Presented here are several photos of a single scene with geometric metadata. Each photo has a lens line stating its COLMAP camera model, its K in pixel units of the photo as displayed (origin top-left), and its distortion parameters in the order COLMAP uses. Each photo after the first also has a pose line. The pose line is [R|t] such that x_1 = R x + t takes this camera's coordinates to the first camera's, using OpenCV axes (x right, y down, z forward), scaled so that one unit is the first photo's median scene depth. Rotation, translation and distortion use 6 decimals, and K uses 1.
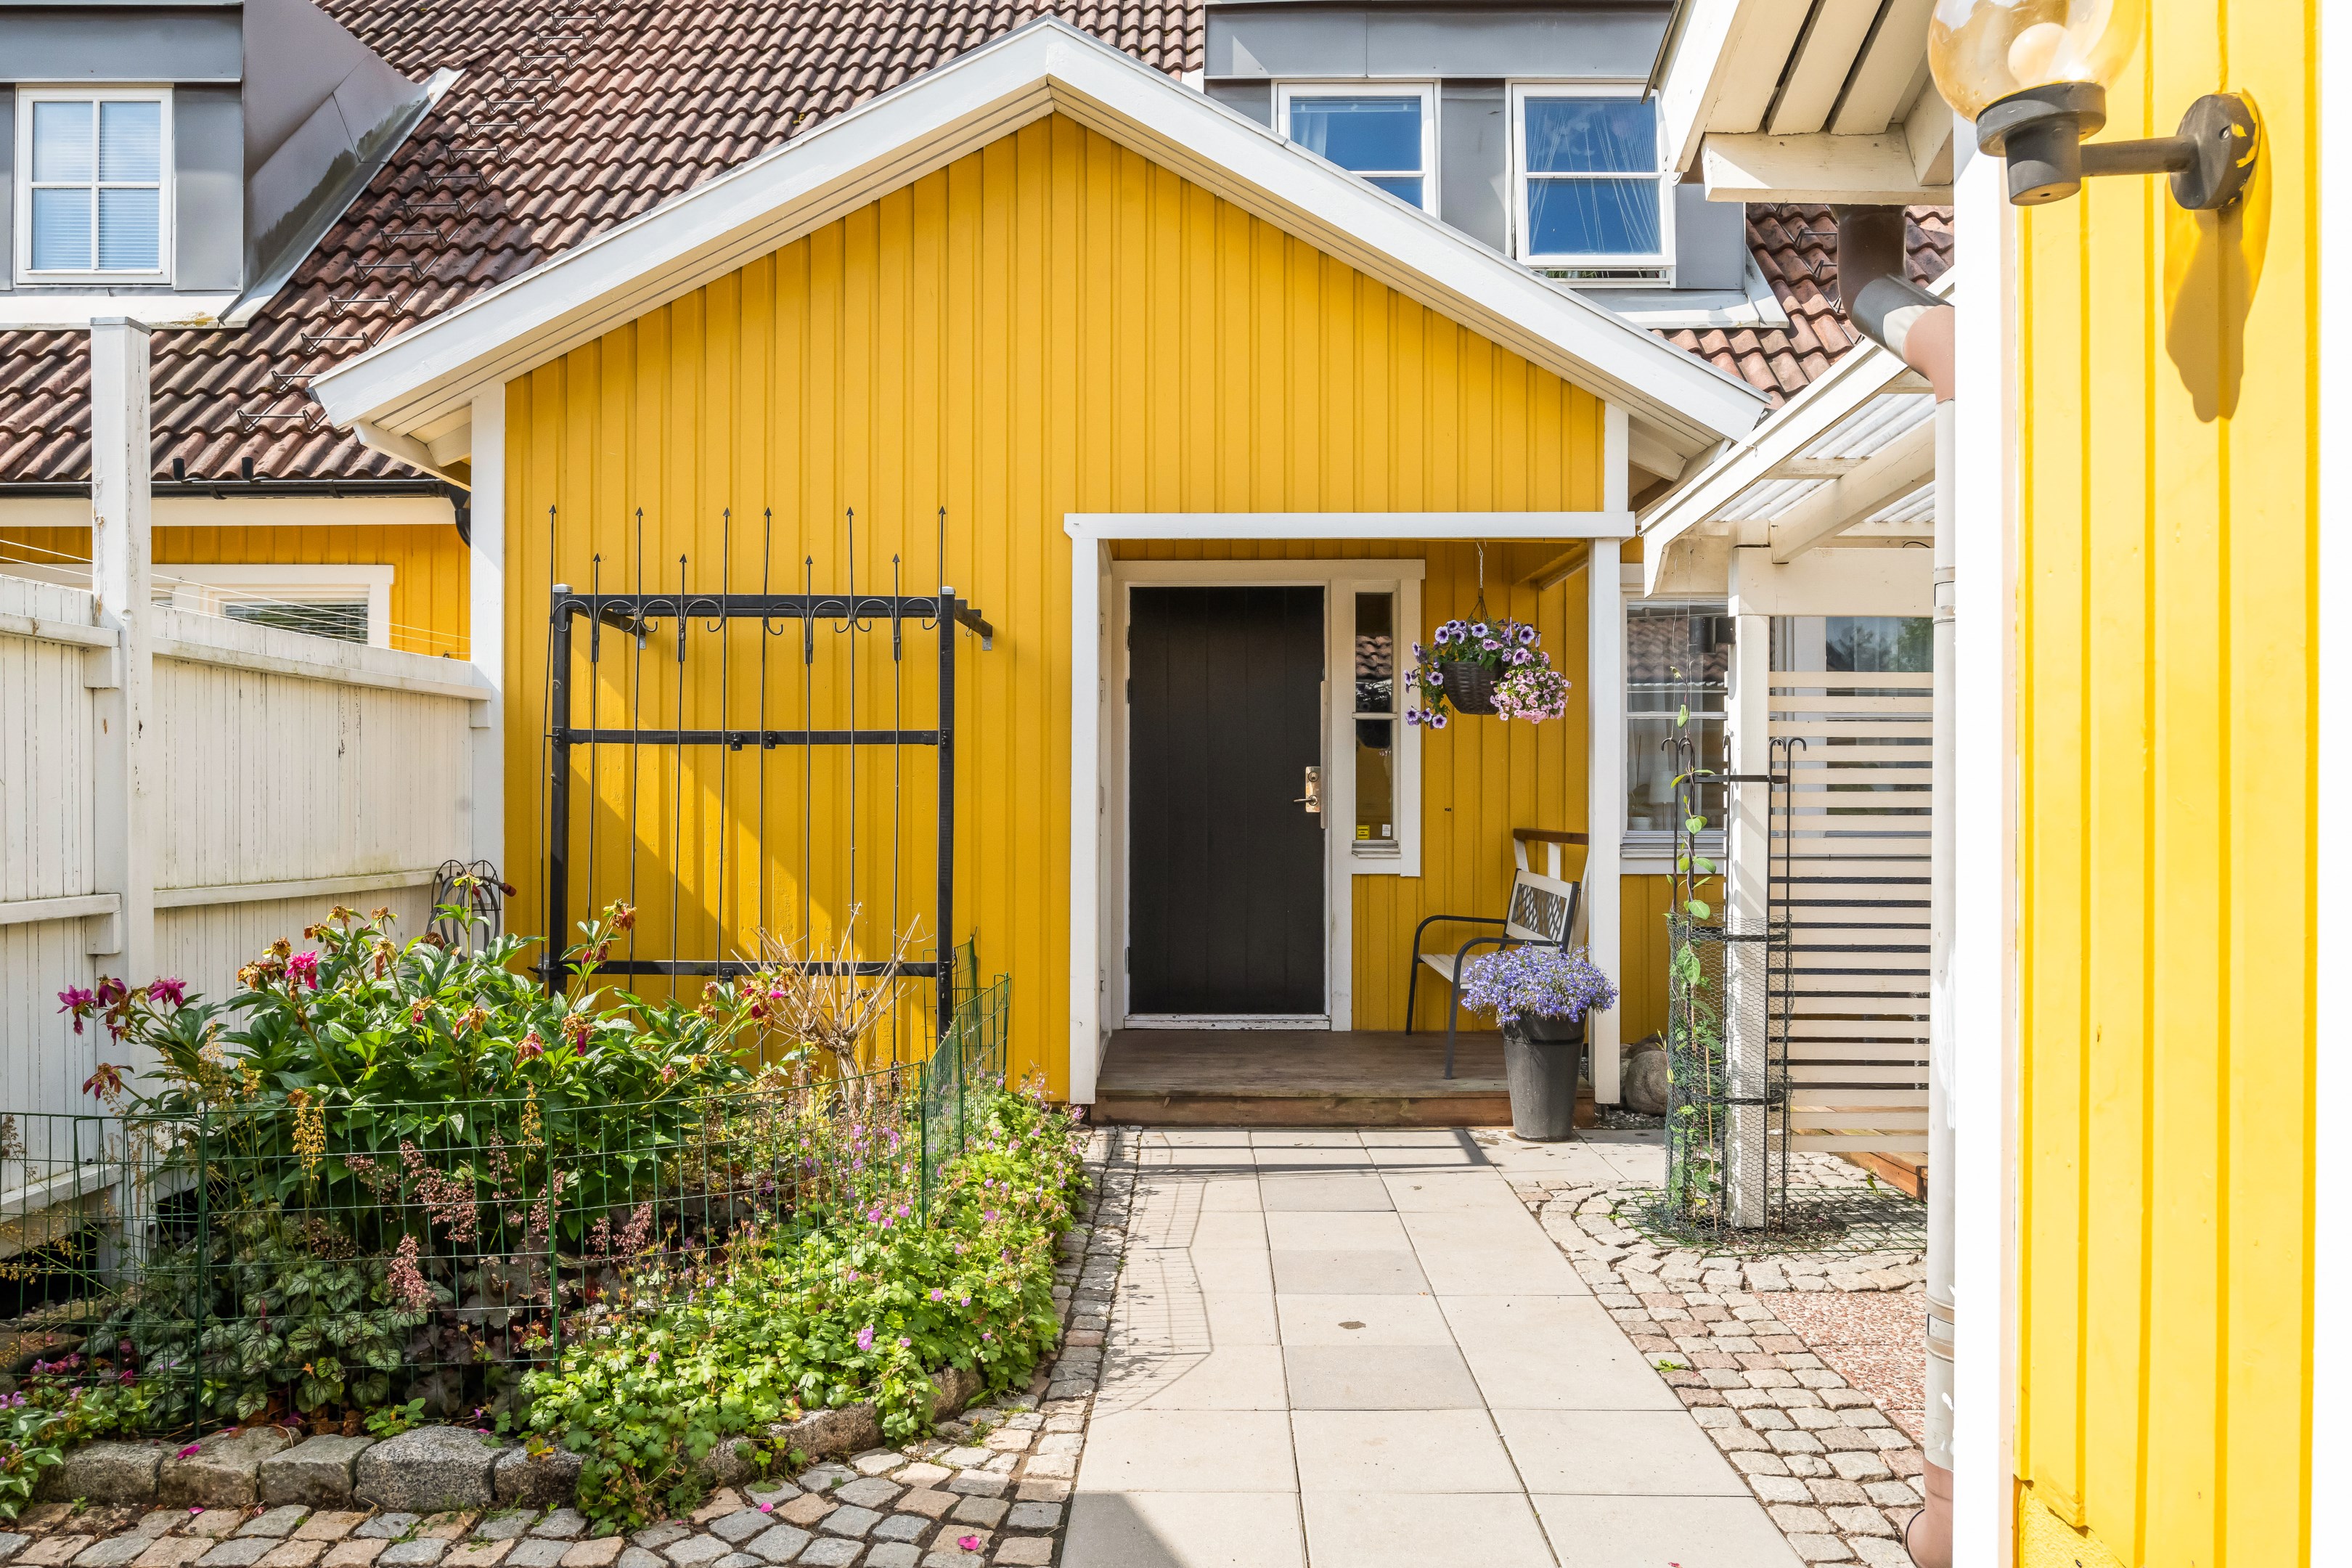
lens RADIAL K [[1550.4, 0, 1178.0], [0, 1550.4, 816.2], [0, 0, 1]] dist [-0.001209, 0.000514]
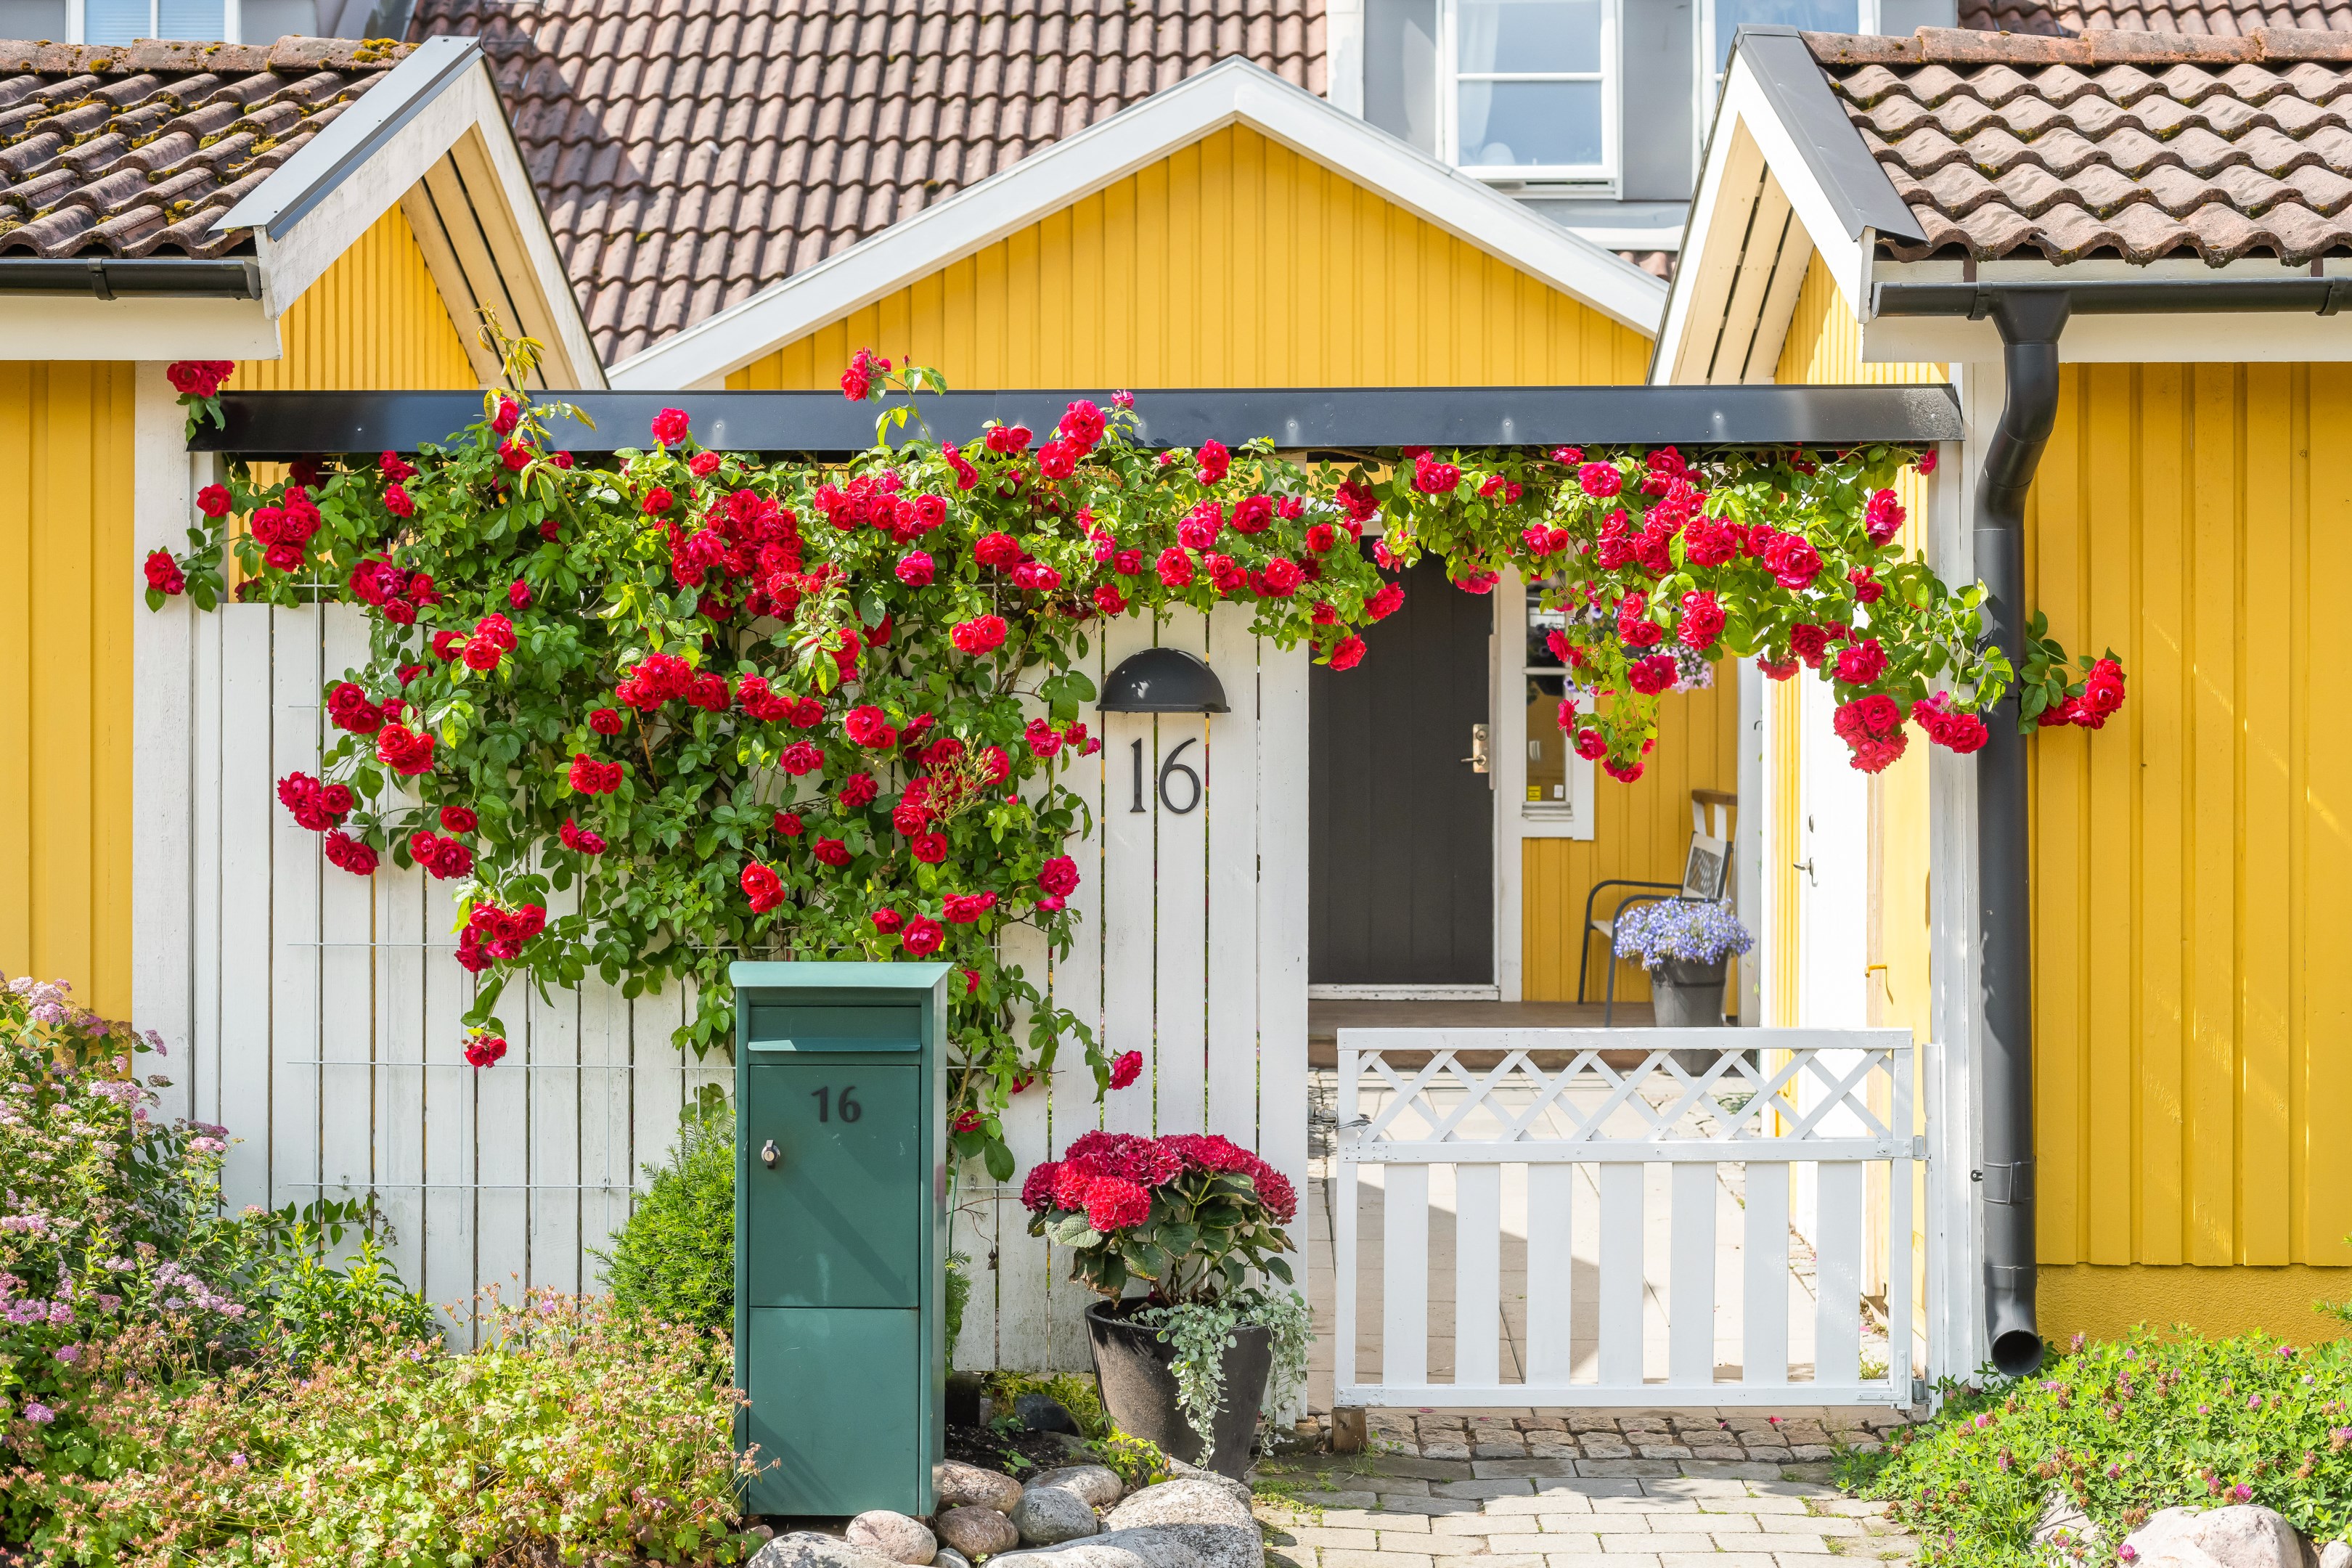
lens RADIAL K [[3416.6, 0, 1173.7], [0, 3416.6, 724.2], [0, 0, 1]] dist [-0.001317, 0.005230]
pose [[0.999914, -0.000151, -0.013082, -0.092904], [0.000070, 0.999981, -0.006160, -0.023926], [0.013083, 0.006159, 0.999895, -1.375350]]
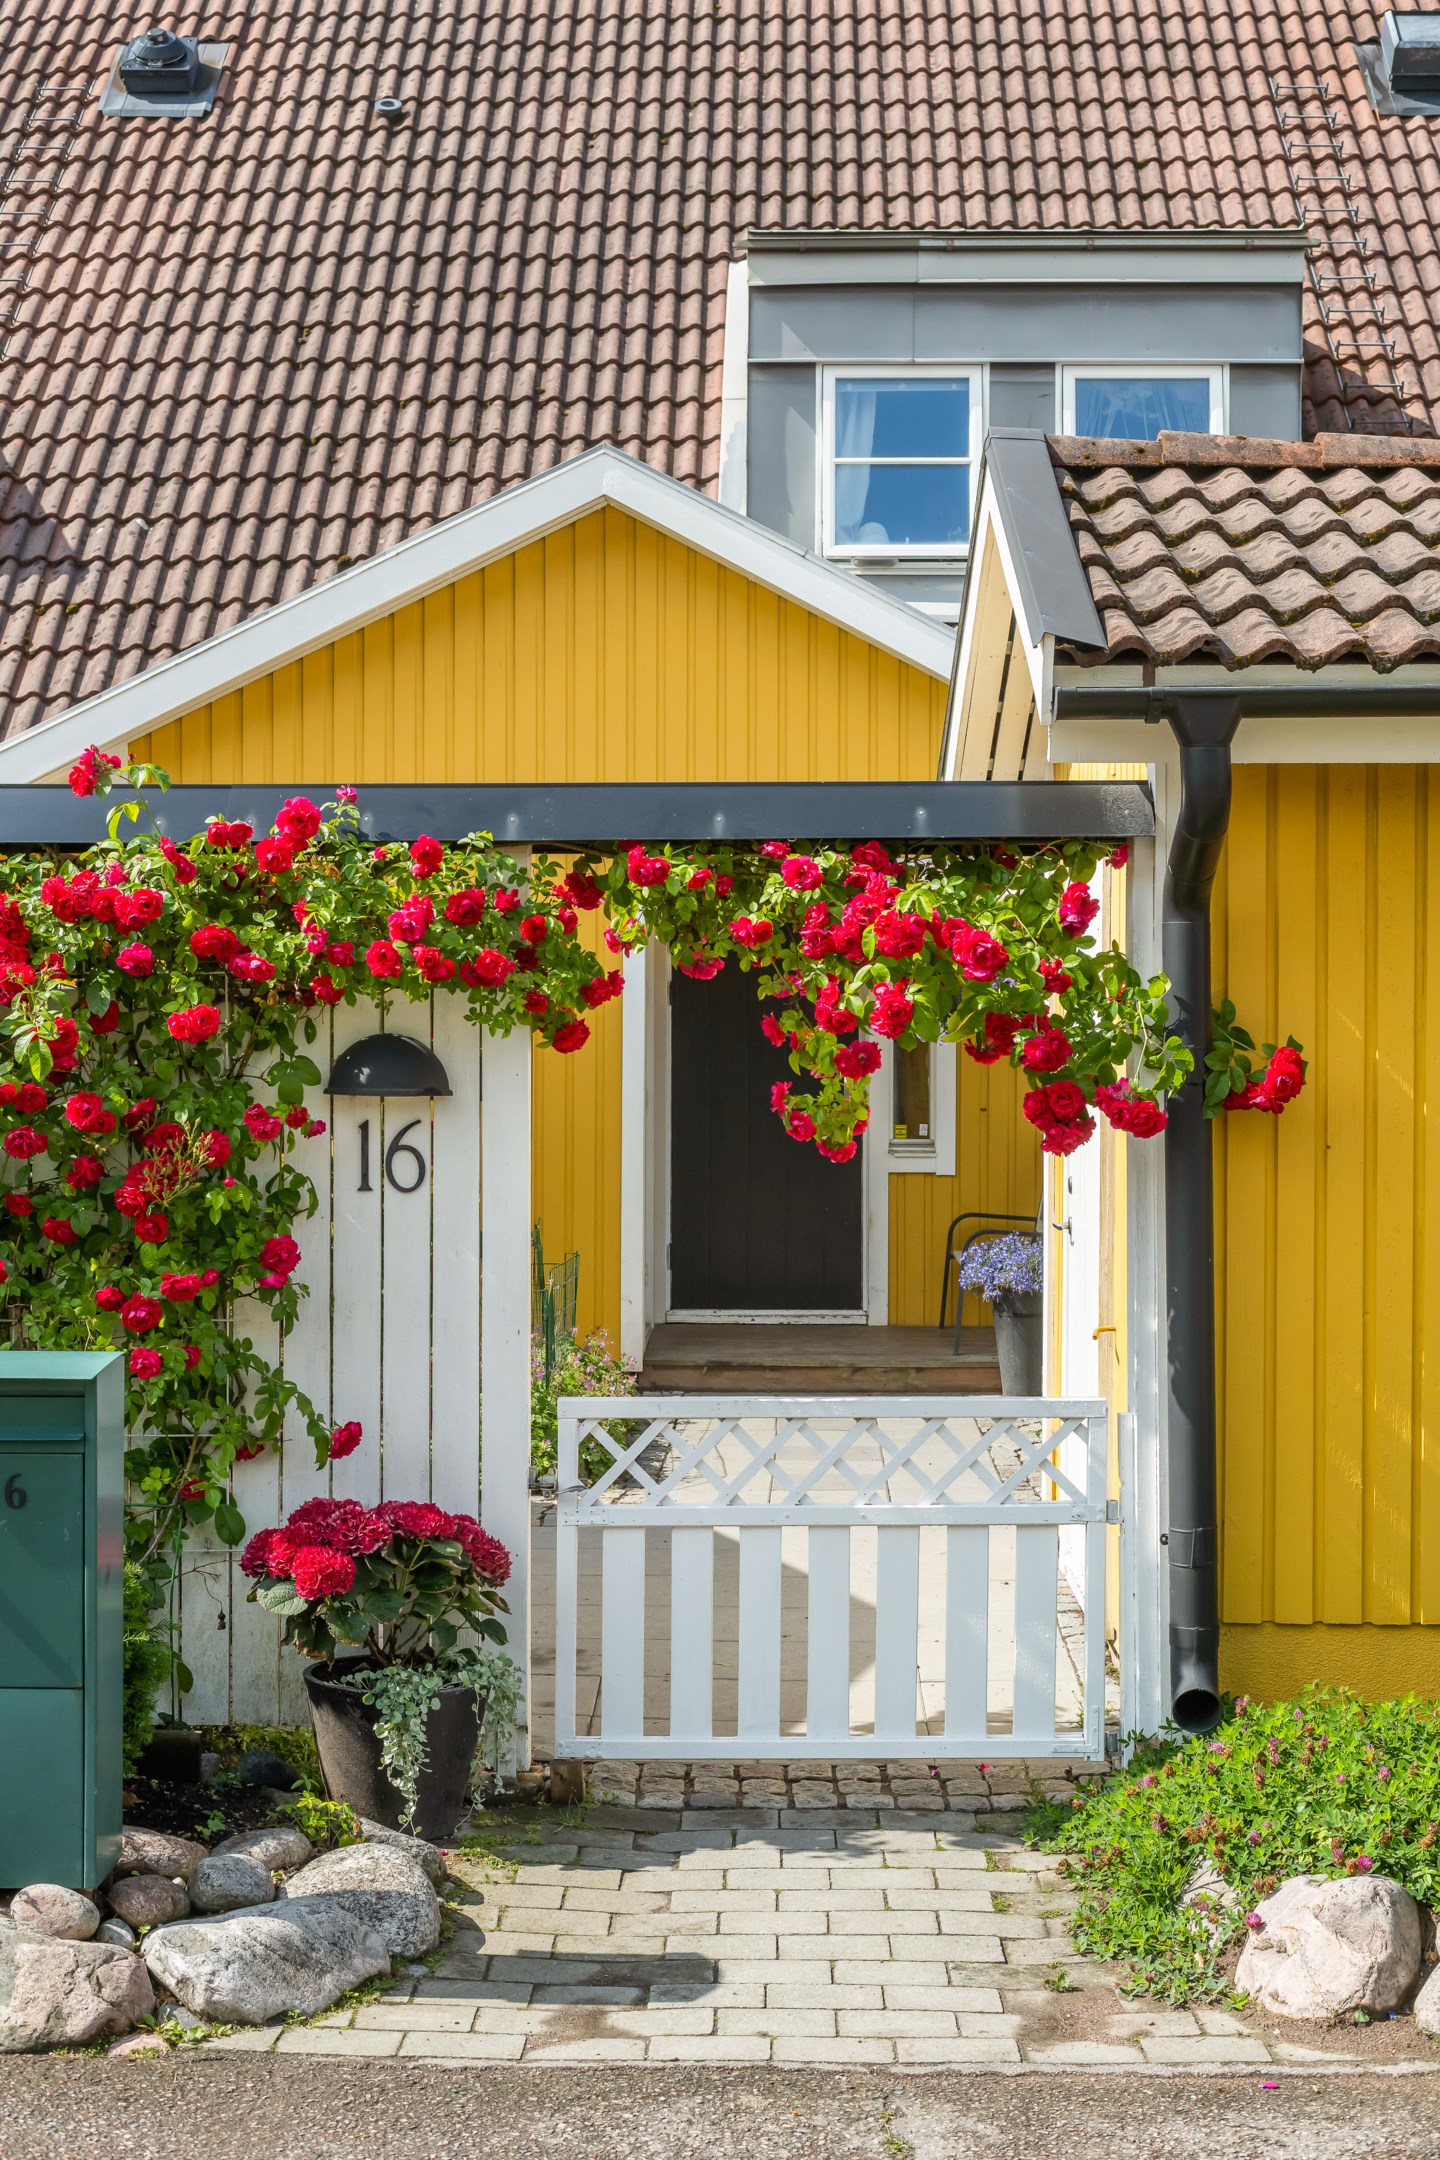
lens RADIAL K [[3110.6, 0, 742.0], [0, 3110.6, 1080.7], [0, 0, 1]] dist [0.000422, -0.005319]
pose [[0.999994, 0.001389, -0.003251, 0.027257], [-0.001357, 0.999952, 0.009745, -0.053697], [0.003264, -0.009740, 0.999947, -1.309662]]
